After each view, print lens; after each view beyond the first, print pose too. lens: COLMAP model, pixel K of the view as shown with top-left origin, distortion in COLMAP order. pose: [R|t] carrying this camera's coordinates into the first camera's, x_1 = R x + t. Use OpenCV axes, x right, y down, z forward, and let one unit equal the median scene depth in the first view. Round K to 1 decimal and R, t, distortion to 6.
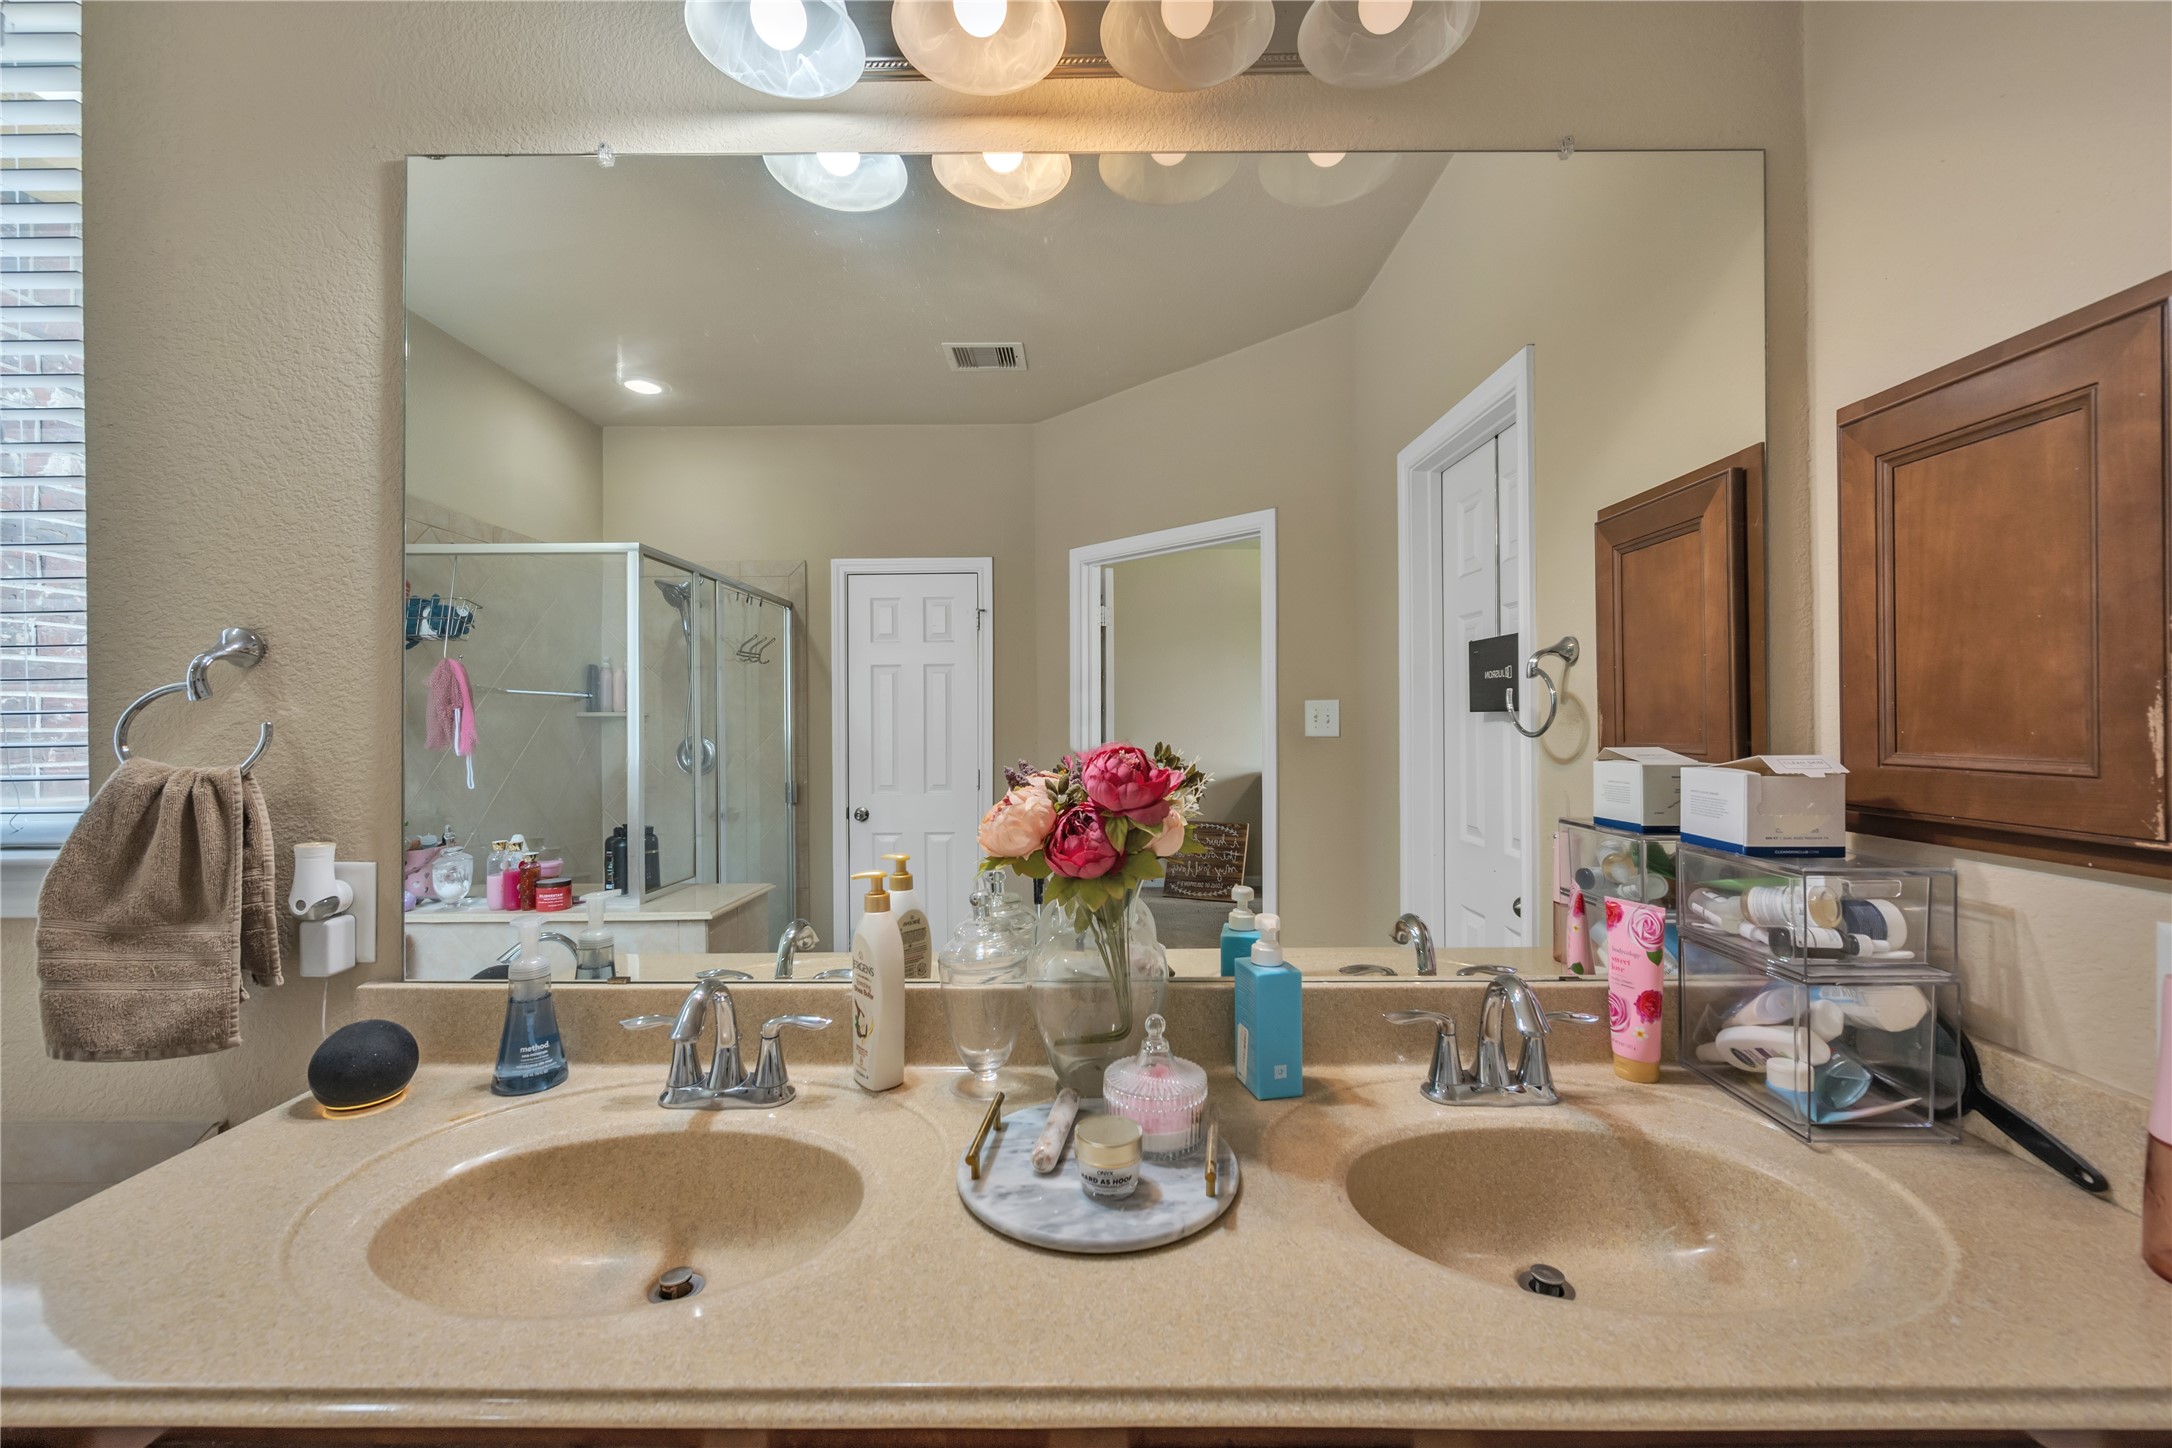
lens RADIAL K [[870.9, 0, 1086.0], [0, 870.9, 724.0], [0, 0, 1]] dist [0.000715, -0.006772]
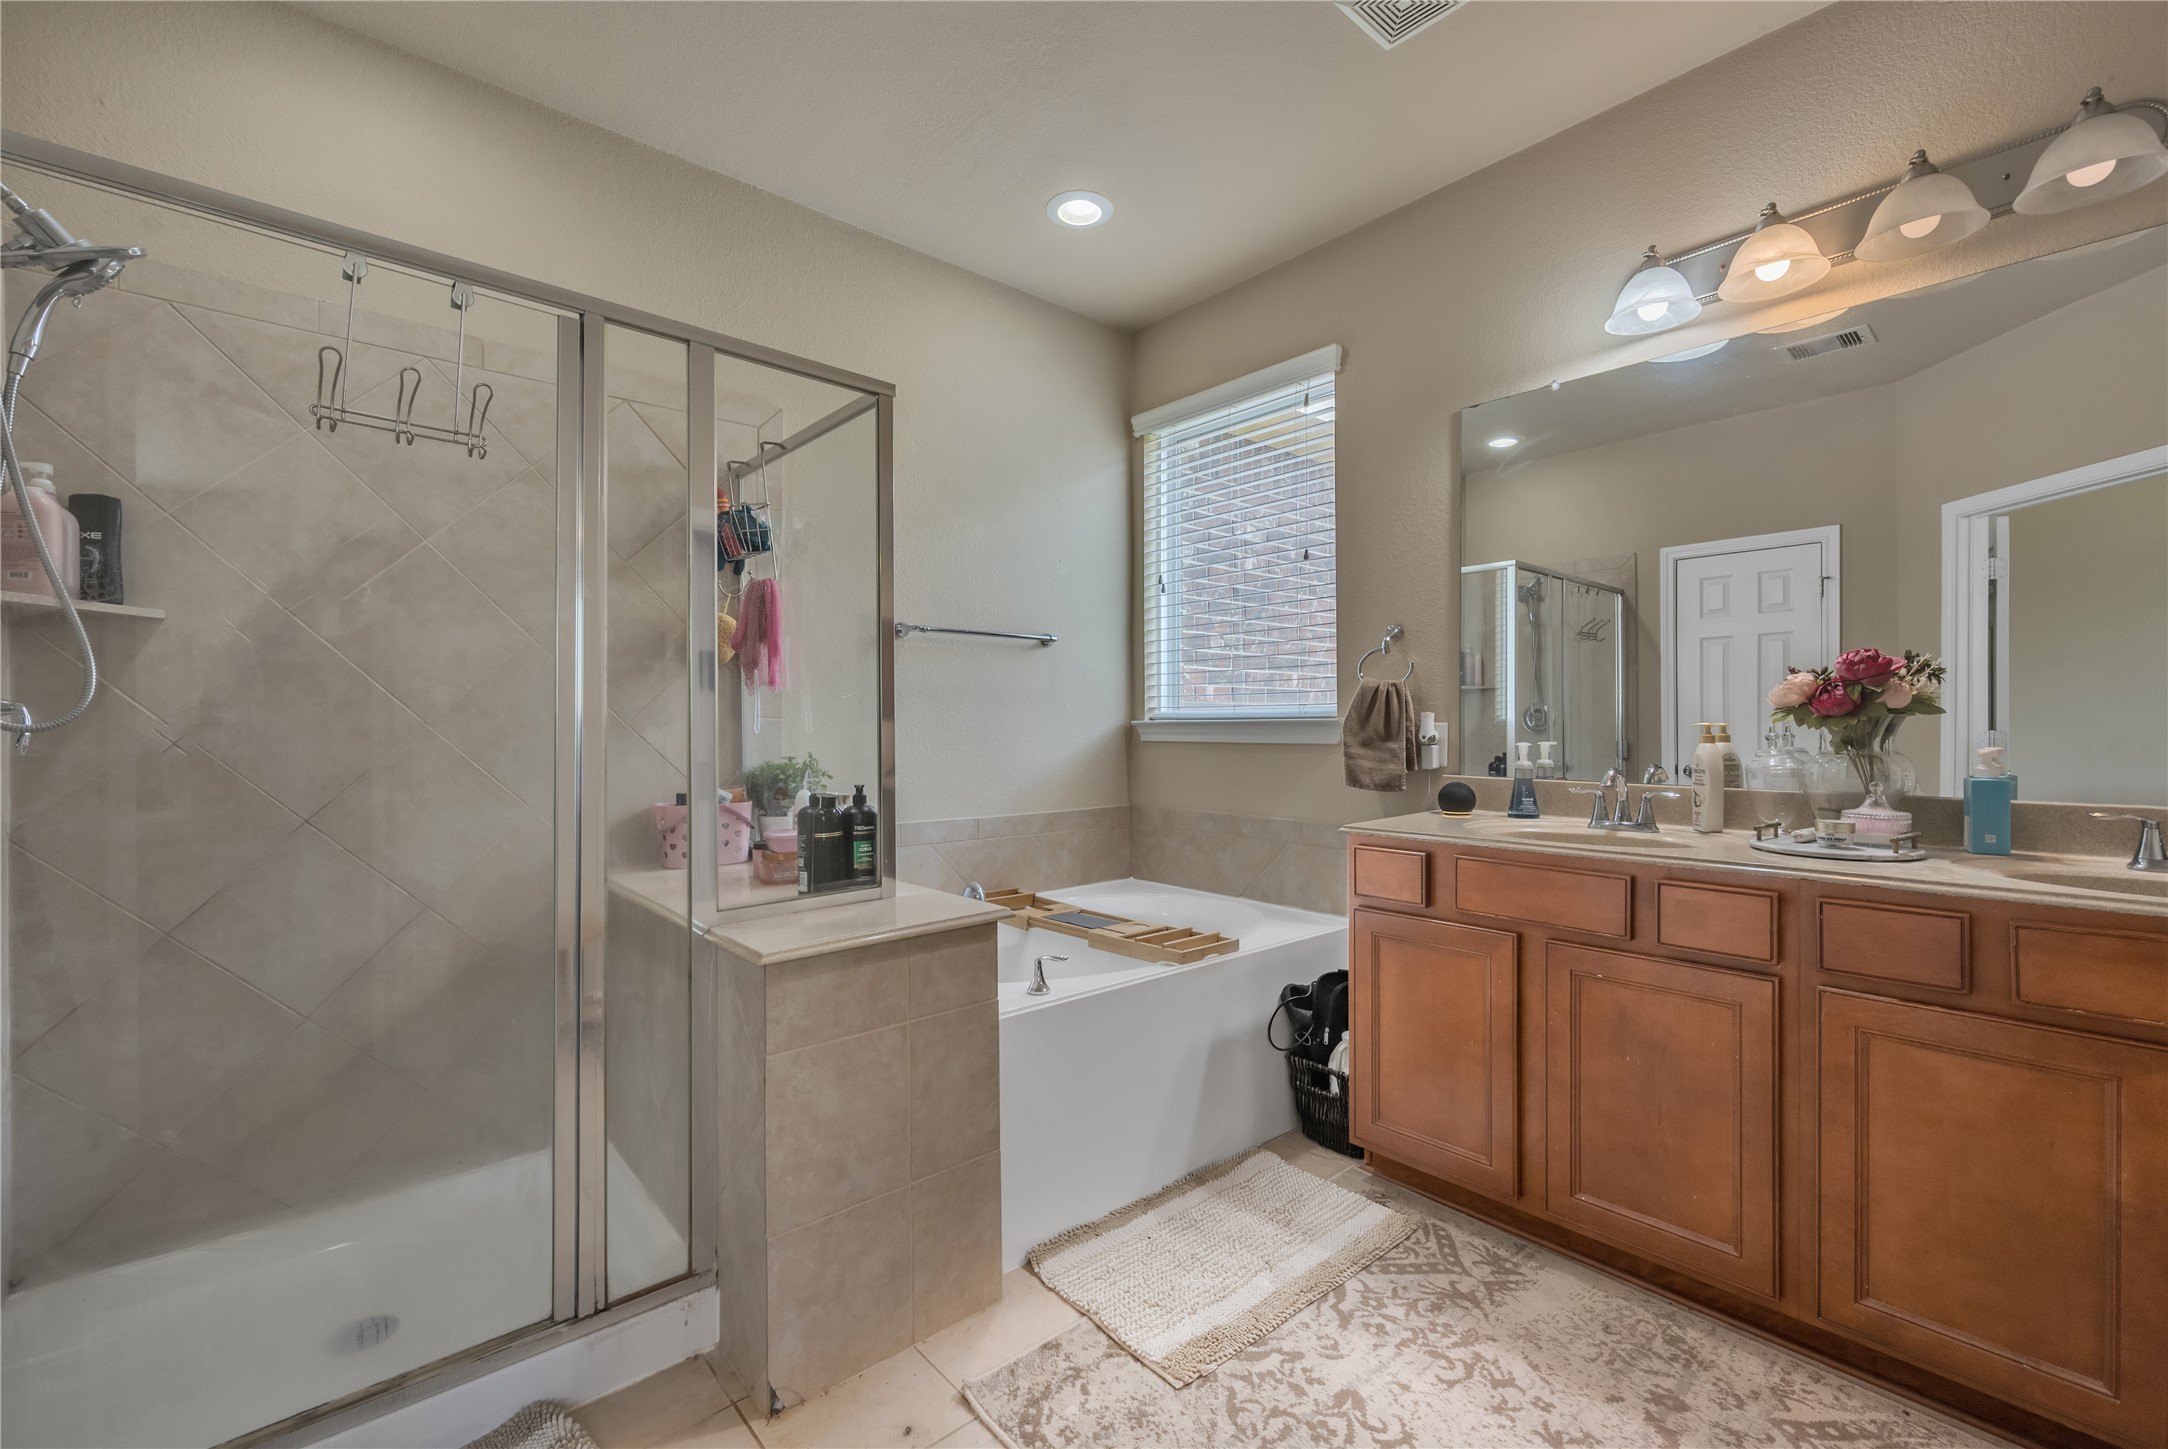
lens RADIAL K [[900.4, 0, 1084.0], [0, 900.4, 724.5], [0, 0, 1]] dist [-0.000082, 0.000071]
pose [[0.668281, 0.004911, -0.743893, 0.316284], [-0.005495, 0.999984, 0.001666, 0.169853], [0.743889, 0.002974, 0.668297, -1.342762]]
